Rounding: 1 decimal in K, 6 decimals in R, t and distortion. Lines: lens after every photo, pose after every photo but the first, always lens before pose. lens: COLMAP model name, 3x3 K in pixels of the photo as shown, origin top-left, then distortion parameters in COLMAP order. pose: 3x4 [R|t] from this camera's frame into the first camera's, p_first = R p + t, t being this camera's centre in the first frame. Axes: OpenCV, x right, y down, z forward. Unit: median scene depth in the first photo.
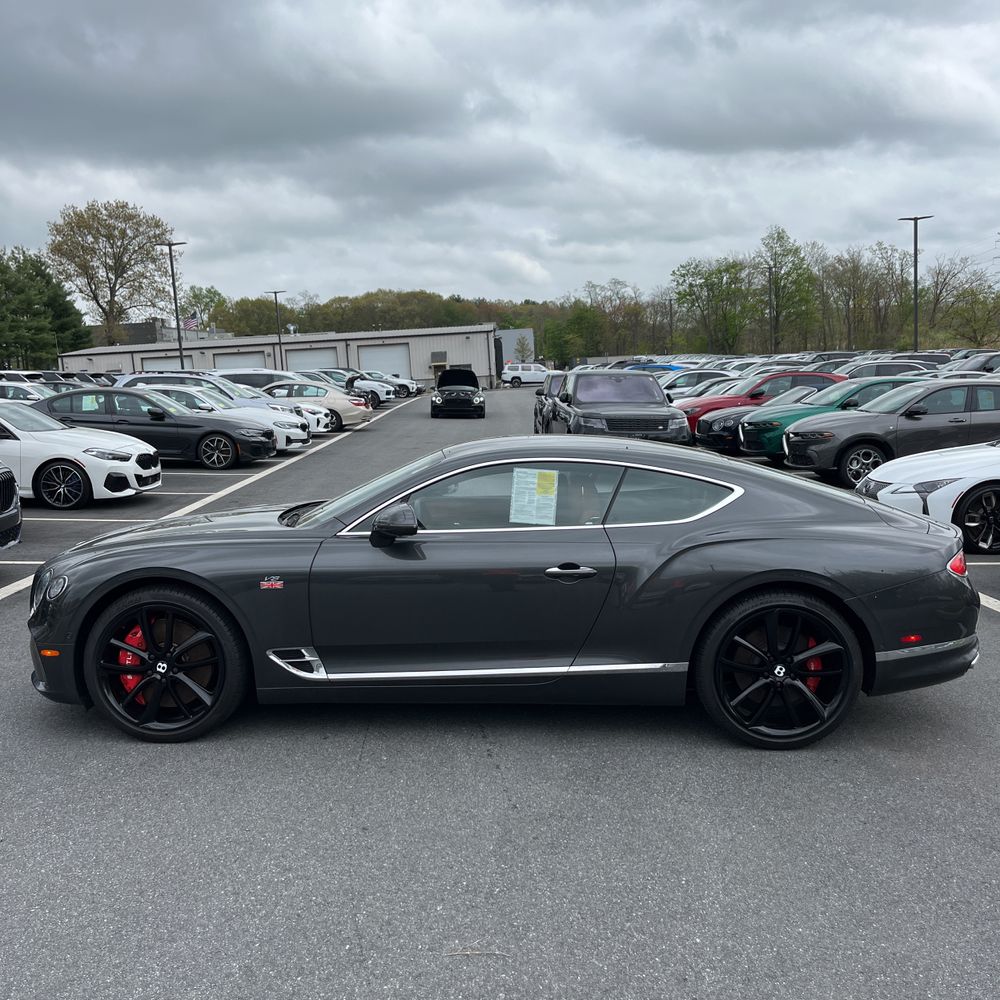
lens RADIAL K [[969.2, 0, 500.0], [0, 969.2, 500.0], [0, 0, 1]] dist [0.042033, -0.085414]
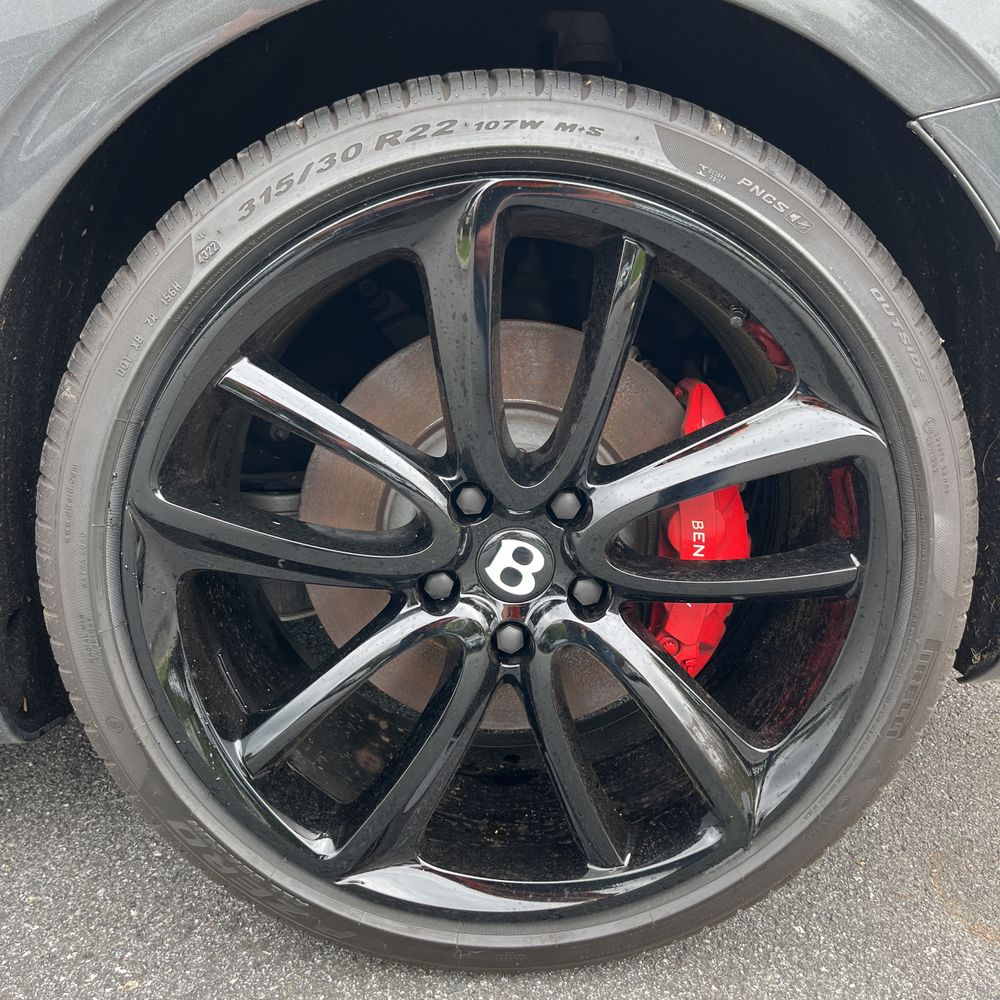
lens RADIAL K [[969.2, 0, 500.0], [0, 969.2, 500.0], [0, 0, 1]] dist [0.042033, -0.085414]
pose [[0.996371, -0.002913, 0.085067, 0.038735], [-0.010902, 0.986815, 0.161482, 0.019403], [-0.084415, -0.161823, 0.983203, 0.118998]]
